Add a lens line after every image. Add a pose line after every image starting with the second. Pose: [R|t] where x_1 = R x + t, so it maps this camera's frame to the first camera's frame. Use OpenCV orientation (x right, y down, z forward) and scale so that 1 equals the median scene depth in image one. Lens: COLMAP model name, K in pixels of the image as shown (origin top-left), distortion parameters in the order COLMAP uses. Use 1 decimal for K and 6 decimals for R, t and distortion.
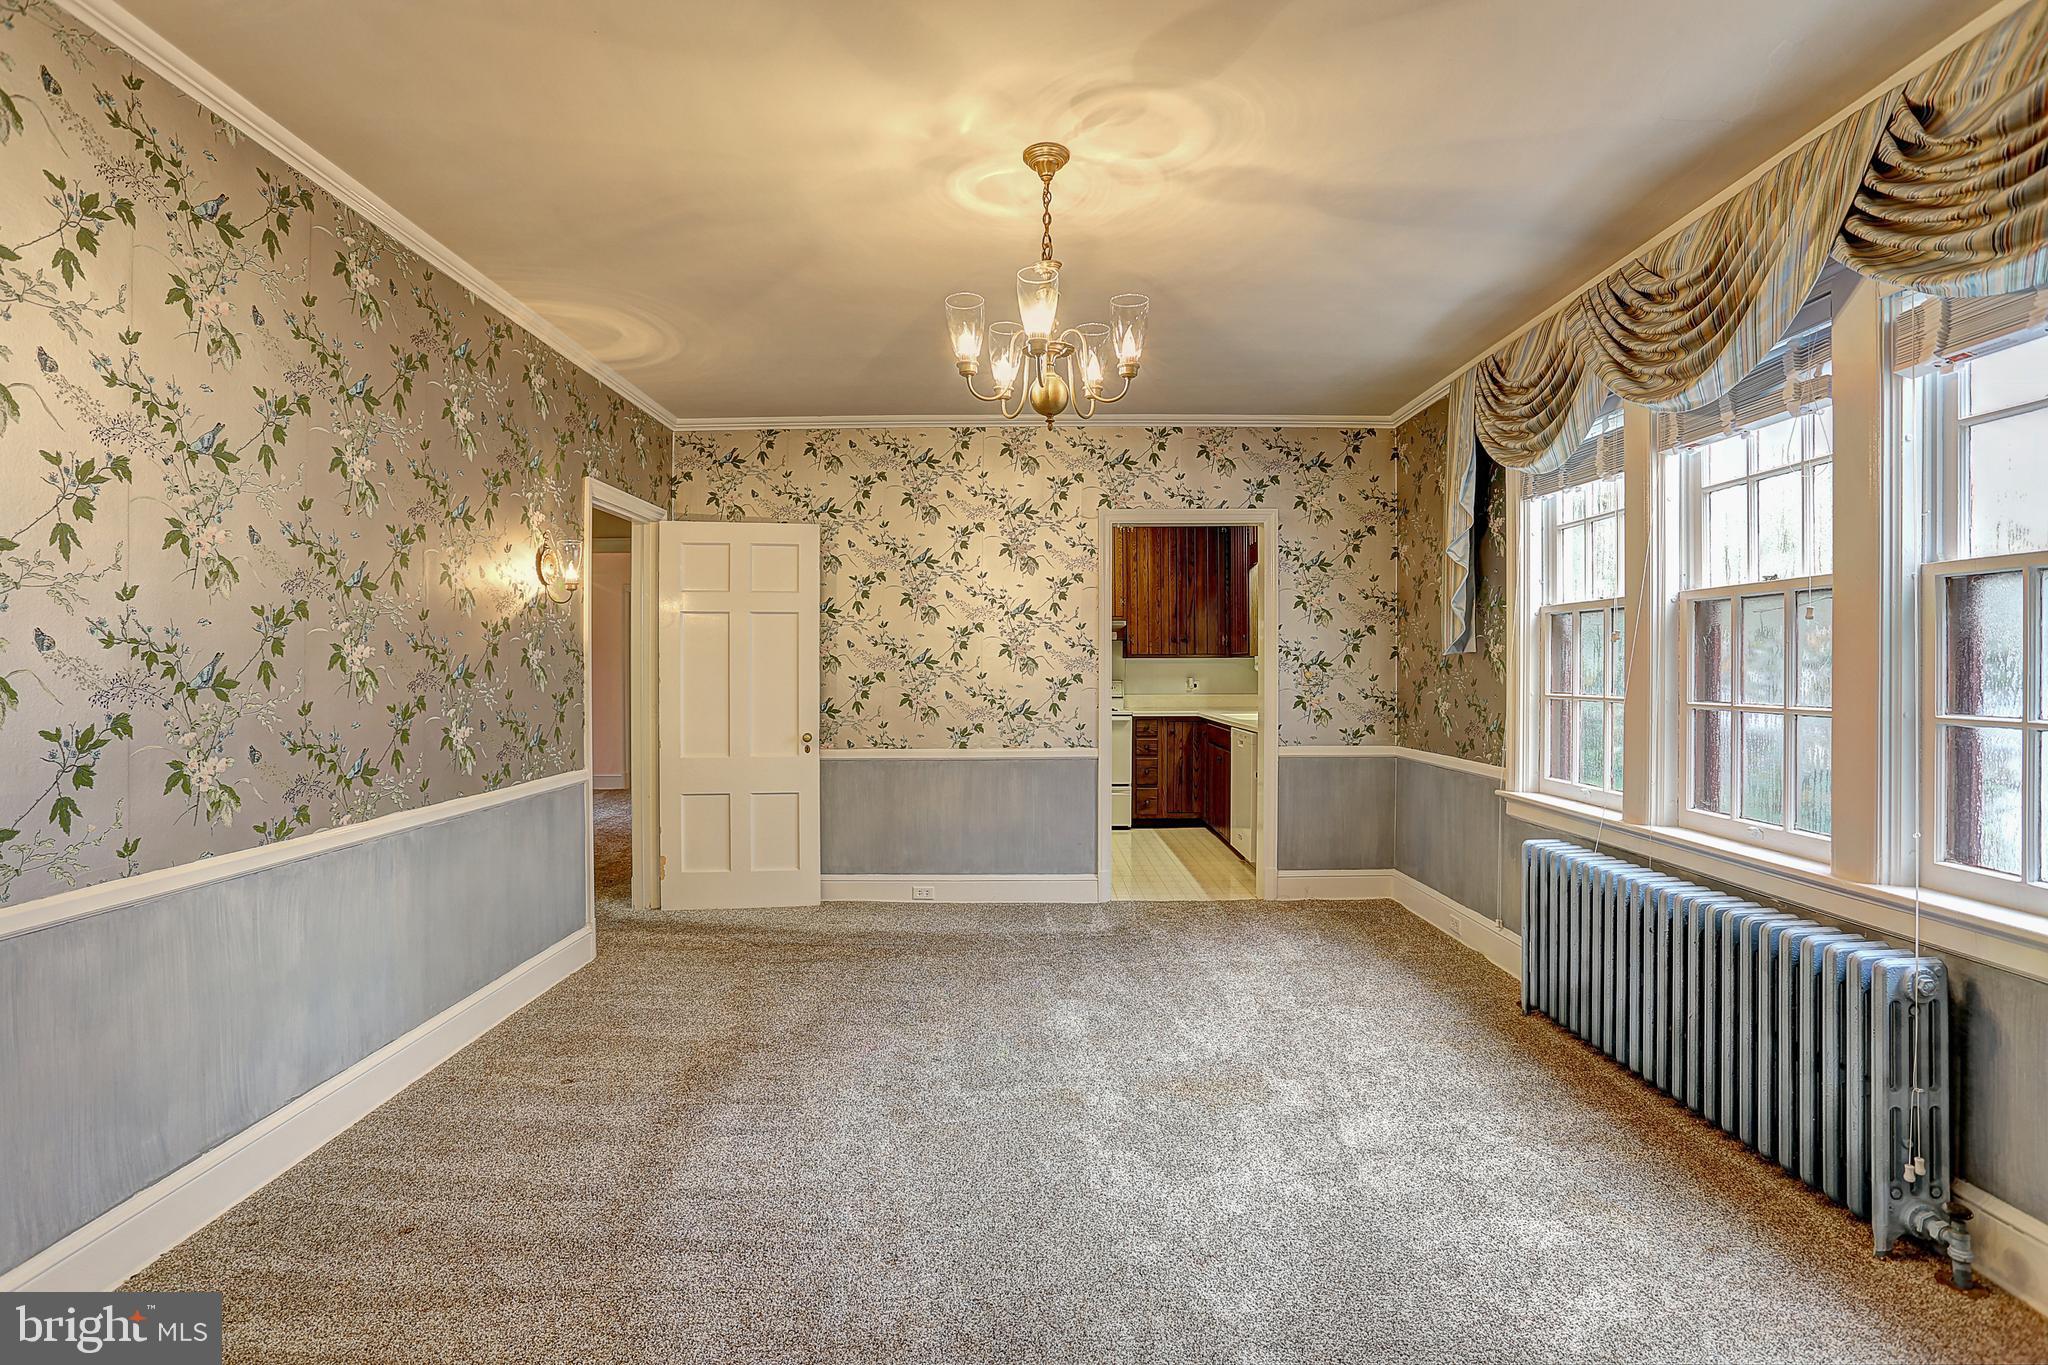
lens RADIAL K [[989.5, 0, 1022.2], [0, 989.5, 668.5], [0, 0, 1]] dist [-0.069672, 0.030063]
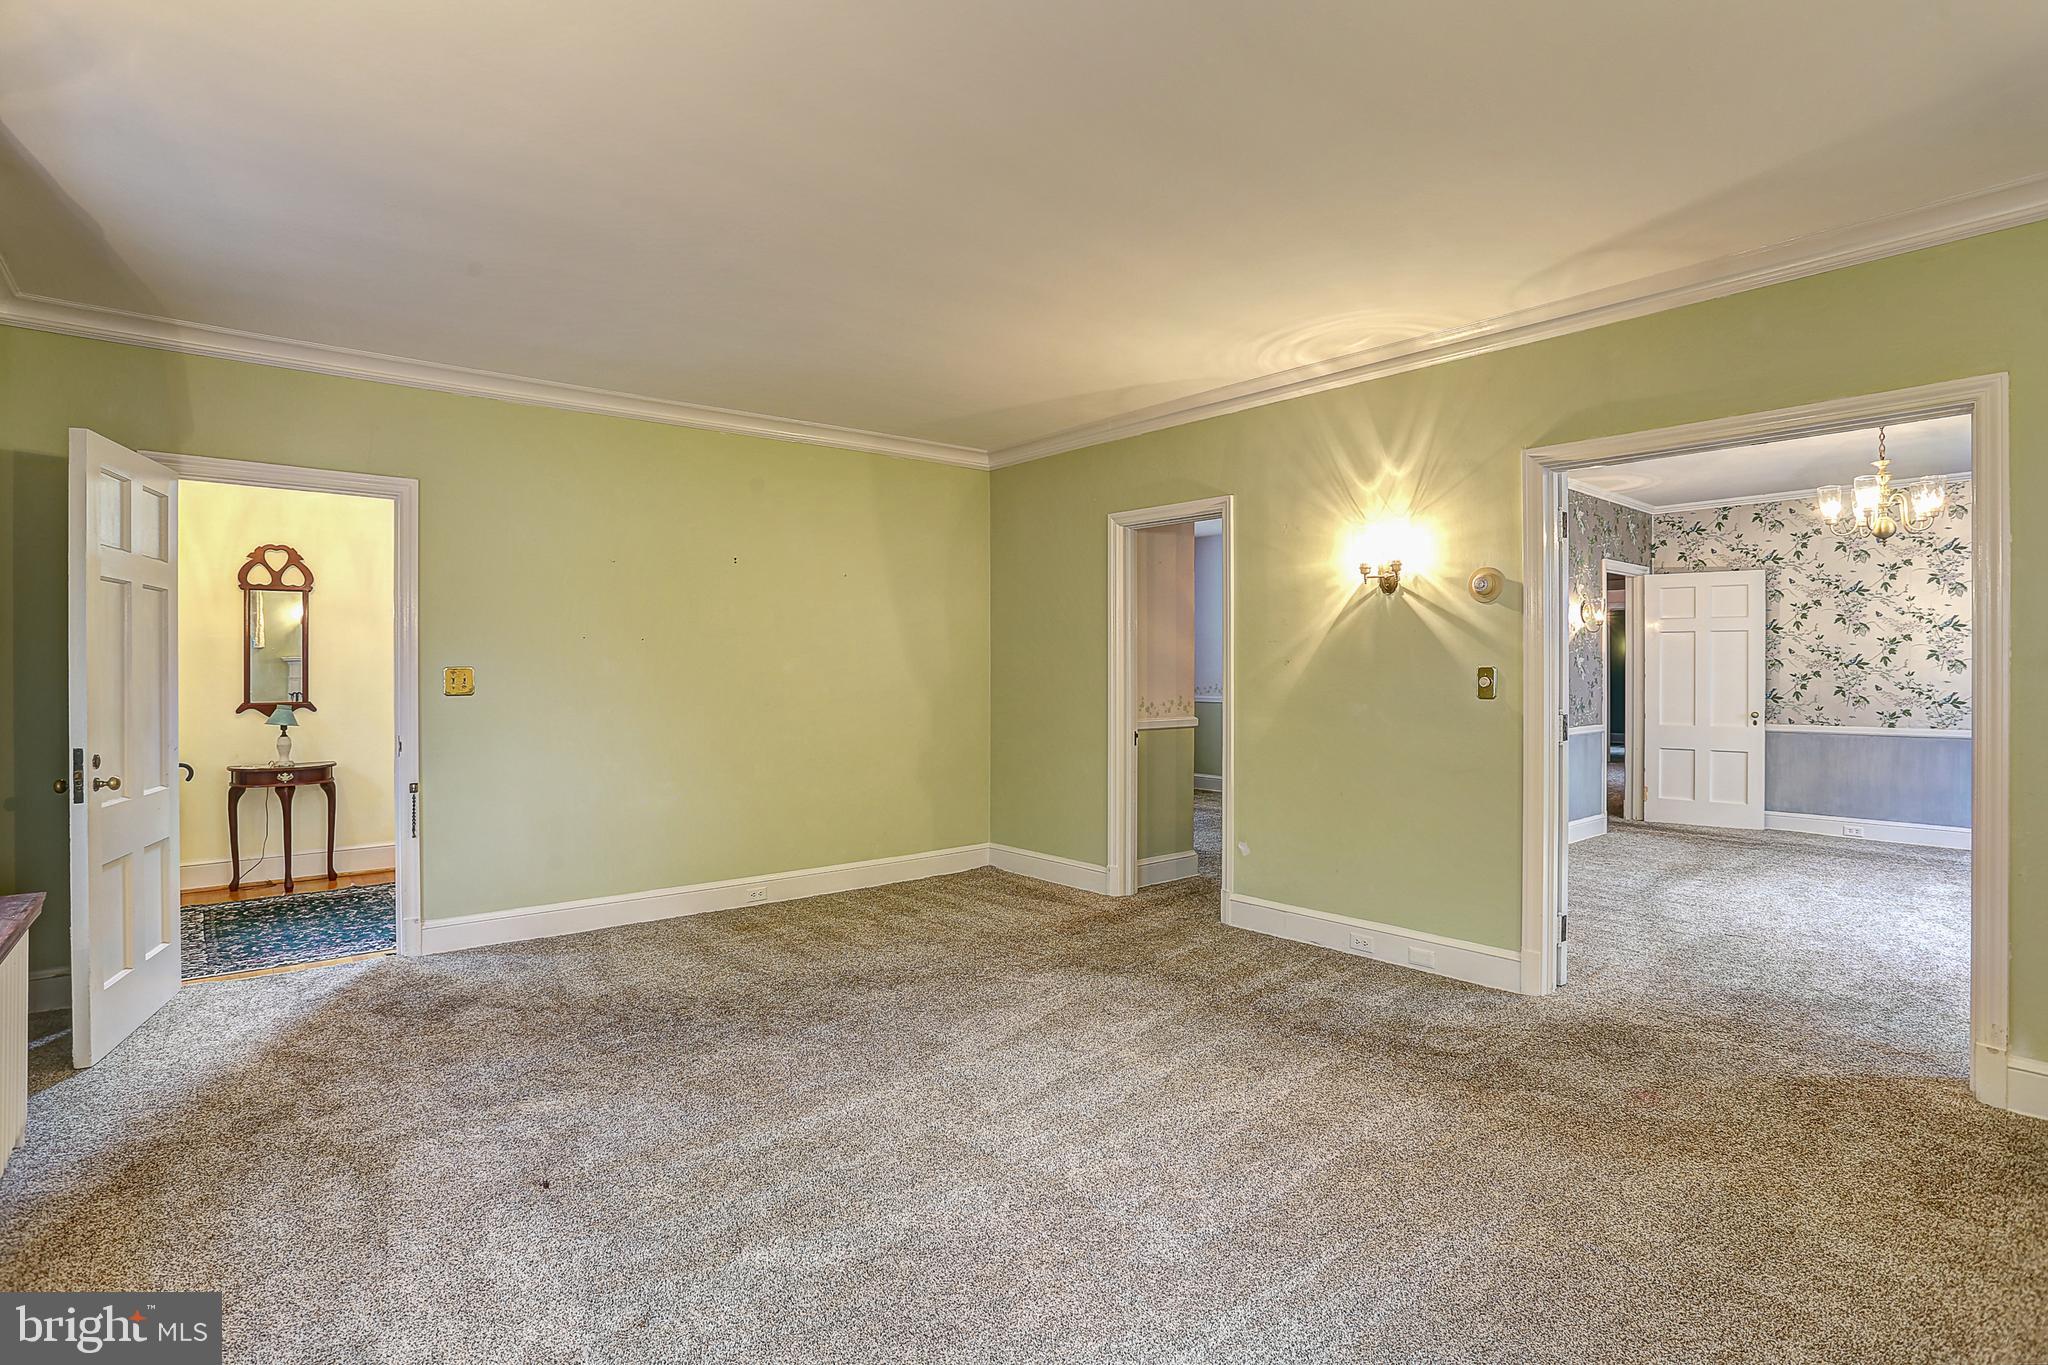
lens RADIAL K [[989.5, 0, 1022.2], [0, 989.5, 668.5], [0, 0, 1]] dist [-0.069672, 0.030063]
pose [[0.628848, 0.002018, -0.777526, 0.204751], [-0.004120, 0.999991, -0.000737, 0.006059], [0.777517, 0.003667, 0.628851, -0.740962]]
